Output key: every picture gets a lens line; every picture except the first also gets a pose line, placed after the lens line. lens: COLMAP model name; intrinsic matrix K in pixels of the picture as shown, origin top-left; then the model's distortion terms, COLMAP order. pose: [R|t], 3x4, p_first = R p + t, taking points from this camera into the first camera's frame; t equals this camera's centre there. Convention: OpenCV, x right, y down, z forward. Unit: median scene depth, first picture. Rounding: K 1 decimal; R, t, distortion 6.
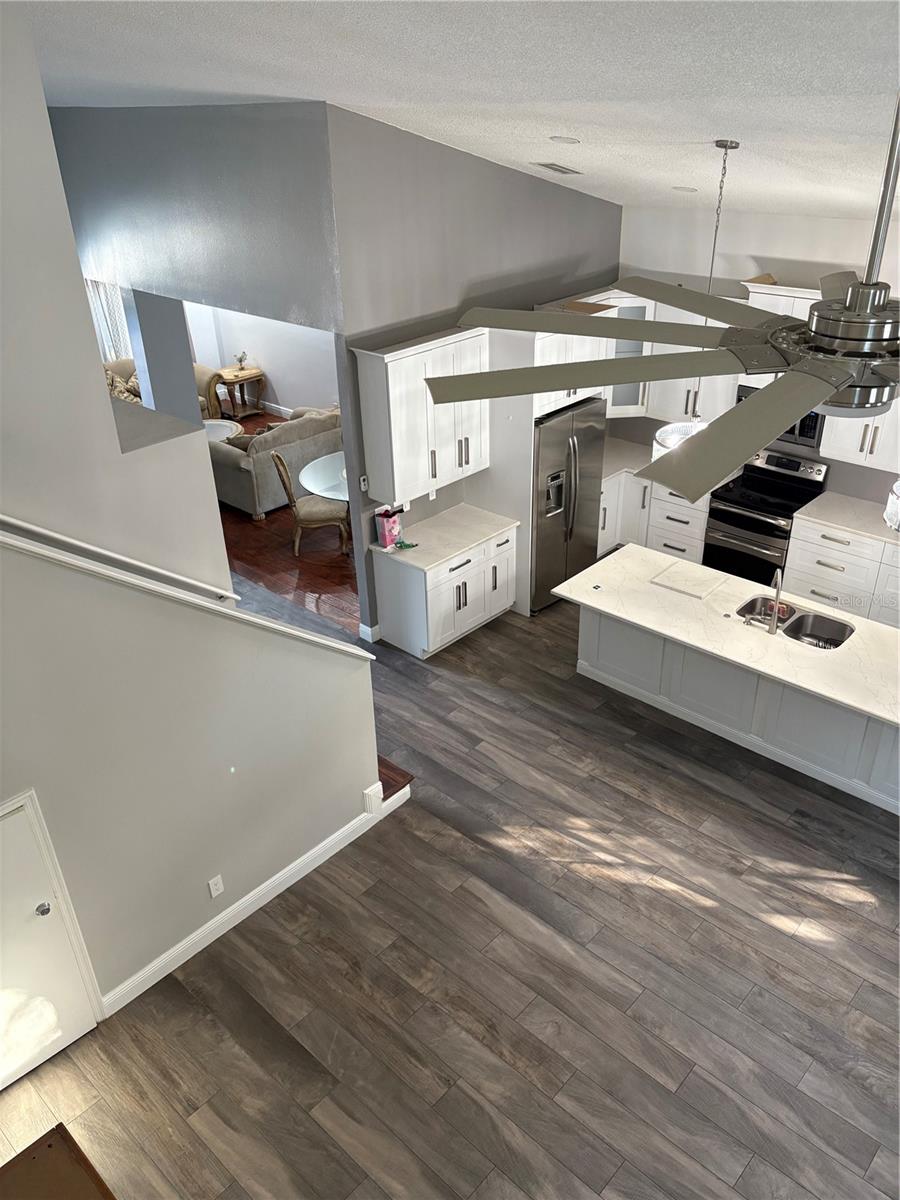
lens RADIAL K [[914.6, 0, 452.4], [0, 914.6, 605.9], [0, 0, 1]] dist [0.045937, -0.040230]
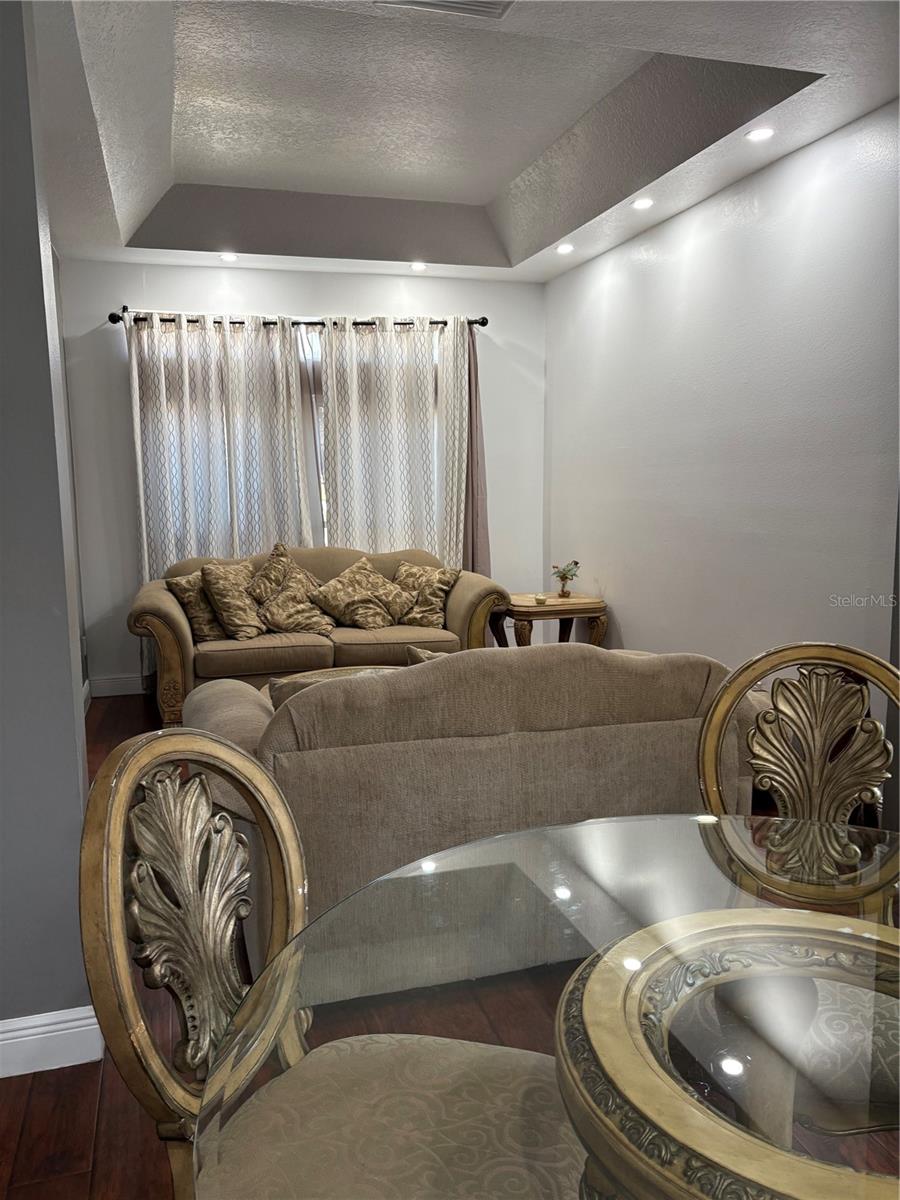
lens RADIAL K [[914.6, 0, 450.1], [0, 914.6, 600.6], [0, 0, 1]] dist [0.045937, -0.040230]
pose [[0.866561, 0.088160, -0.491223, -0.054219], [-0.259342, 0.920490, -0.292301, -0.110168], [0.426397, 0.380692, 0.820524, 0.625303]]
